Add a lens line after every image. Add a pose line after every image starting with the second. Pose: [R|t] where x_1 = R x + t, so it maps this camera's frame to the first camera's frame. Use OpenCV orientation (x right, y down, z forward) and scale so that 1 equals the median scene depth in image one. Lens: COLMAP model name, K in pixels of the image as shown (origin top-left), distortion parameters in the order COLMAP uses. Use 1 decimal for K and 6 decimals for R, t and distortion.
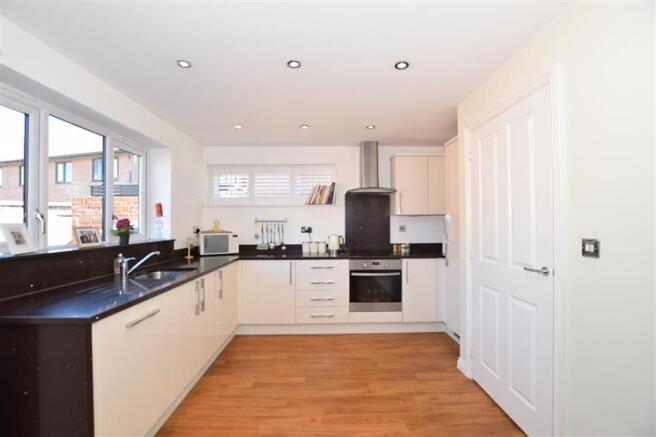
lens RADIAL K [[290.0, 0, 328.7], [0, 290.0, 221.7], [0, 0, 1]] dist [-0.034660, 0.000201]
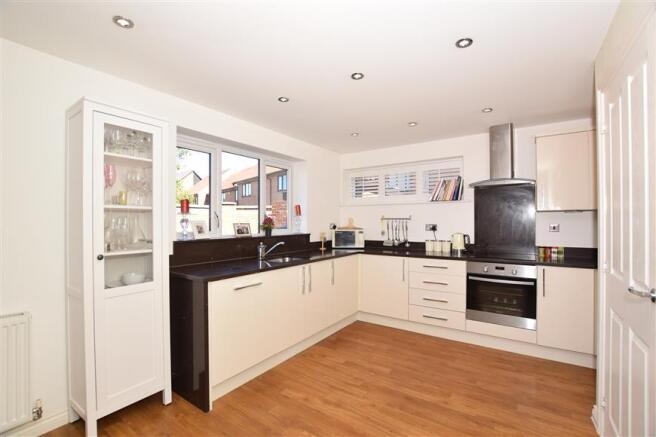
lens RADIAL K [[290.0, 0, 328.7], [0, 290.0, 221.7], [0, 0, 1]] dist [-0.034660, 0.000201]
pose [[0.807899, 0.002699, -0.589314, 0.252108], [0.002667, 0.999963, 0.008236, -0.000695], [0.589315, -0.008226, 0.807862, 0.025236]]
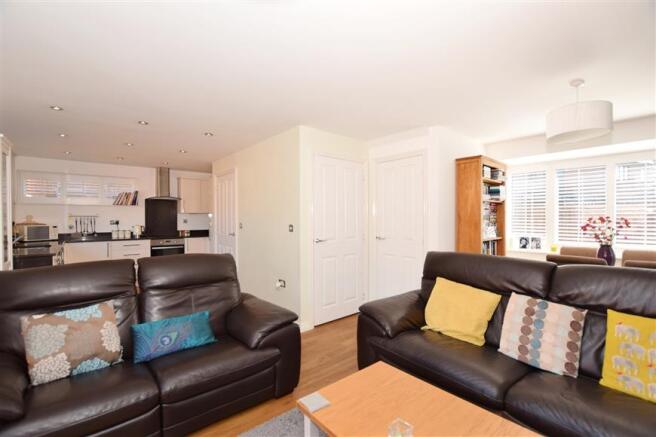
lens RADIAL K [[299.7, 0, 327.2], [0, 299.7, 221.0], [0, 0, 1]] dist [-0.001994, -0.000205]
pose [[0.781552, -0.002323, 0.623835, -0.212079], [-0.006879, 0.999900, 0.012342, -0.005704], [-0.623802, -0.013937, 0.781458, -0.992445]]
